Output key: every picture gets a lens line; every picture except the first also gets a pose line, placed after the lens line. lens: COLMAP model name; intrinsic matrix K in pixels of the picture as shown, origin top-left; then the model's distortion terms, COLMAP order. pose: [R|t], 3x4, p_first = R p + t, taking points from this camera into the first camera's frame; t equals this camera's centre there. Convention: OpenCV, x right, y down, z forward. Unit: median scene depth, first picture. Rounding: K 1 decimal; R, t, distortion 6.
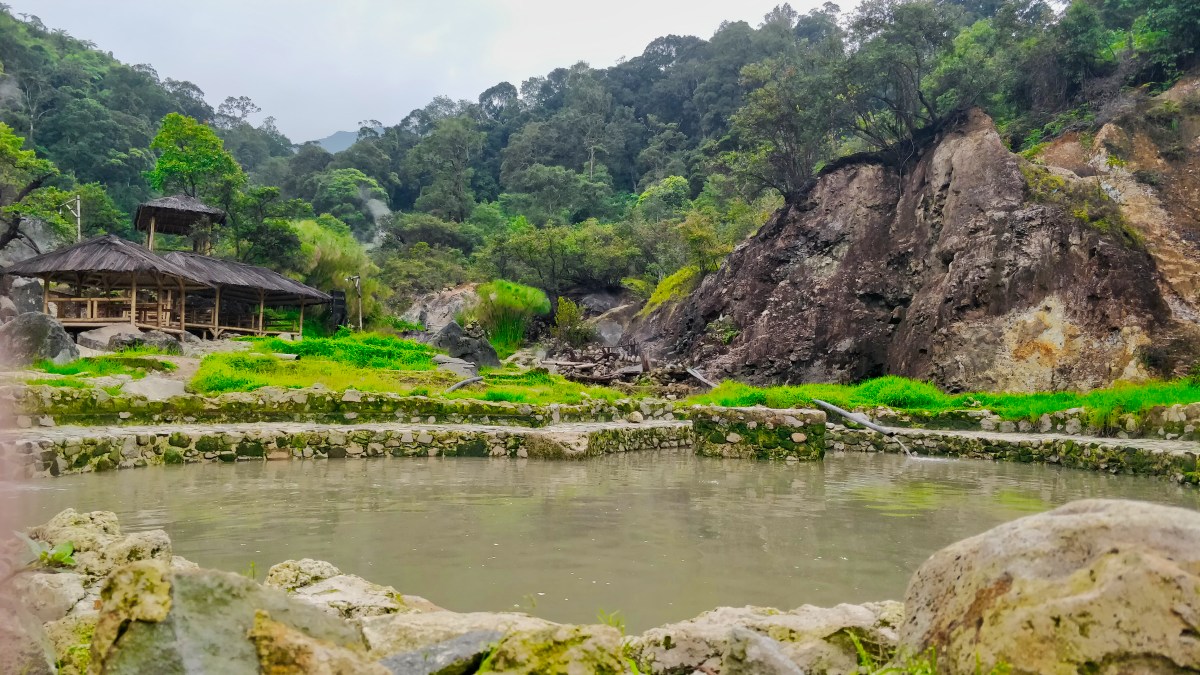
lens RADIAL K [[965.6, 0, 593.9], [0, 965.6, 307.6], [0, 0, 1]] dist [0.080035, -0.138038]
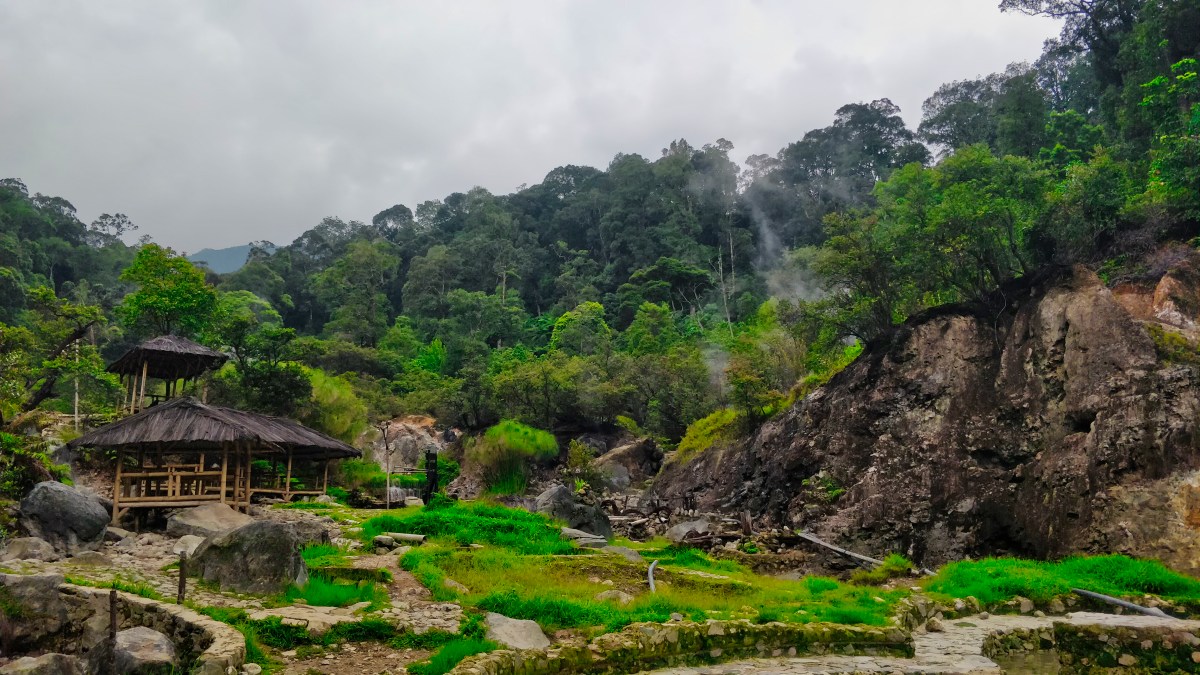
lens RADIAL K [[965.6, 0, 596.9], [0, 965.6, 308.4], [0, 0, 1]] dist [0.080035, -0.138038]
pose [[0.991439, 0.008315, 0.130304, -0.210422], [0.007785, 0.992430, -0.122568, -0.035978], [-0.130337, 0.122533, 0.983869, 0.074193]]
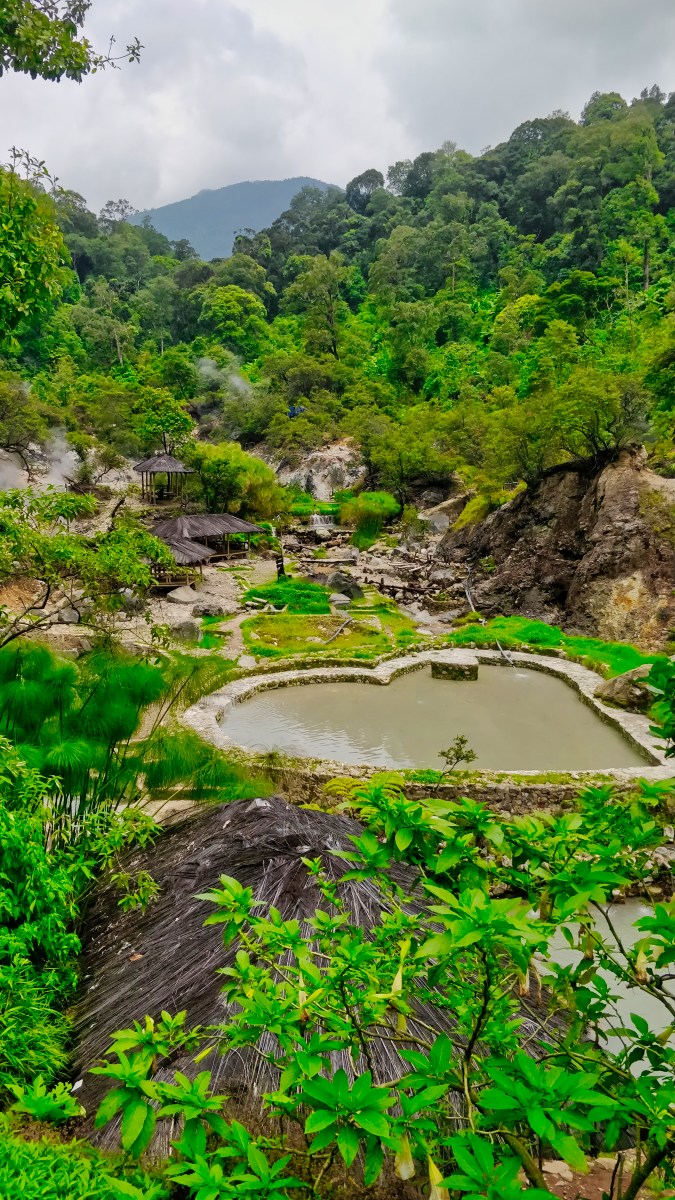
lens RADIAL K [[965.6, 0, 336.4], [0, 965.6, 594.7], [0, 0, 1]] dist [0.080035, -0.138038]
pose [[0.990180, -0.006736, -0.139634, 0.106440], [0.038243, 0.973789, 0.224214, -0.335076], [0.134463, -0.227352, 0.964485, -0.776848]]
